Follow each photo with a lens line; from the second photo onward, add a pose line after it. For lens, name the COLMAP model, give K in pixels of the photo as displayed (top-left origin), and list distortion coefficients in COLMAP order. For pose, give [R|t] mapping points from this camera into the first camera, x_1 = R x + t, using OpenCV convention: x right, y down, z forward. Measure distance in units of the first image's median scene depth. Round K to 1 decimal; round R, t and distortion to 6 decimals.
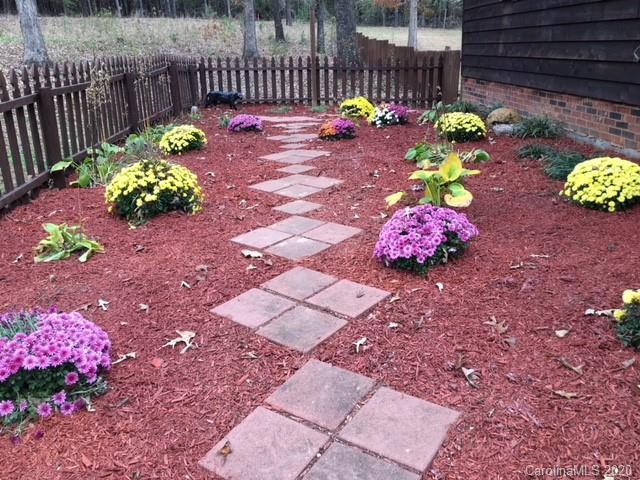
lens RADIAL K [[540.7, 0, 320.4], [0, 540.7, 239.5], [0, 0, 1]] dist [0.076952, -0.100422]
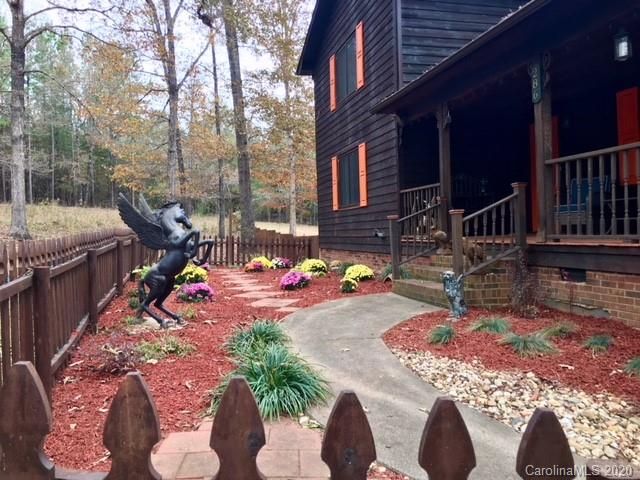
lens RADIAL K [[540.7, 0, 319.9], [0, 540.7, 239.1], [0, 0, 1]] dist [0.076952, -0.100422]
pose [[0.978164, 0.034898, 0.204885, -0.080003], [0.035704, 0.942931, -0.331068, 0.202548], [-0.204746, 0.331154, 0.921095, -0.500279]]
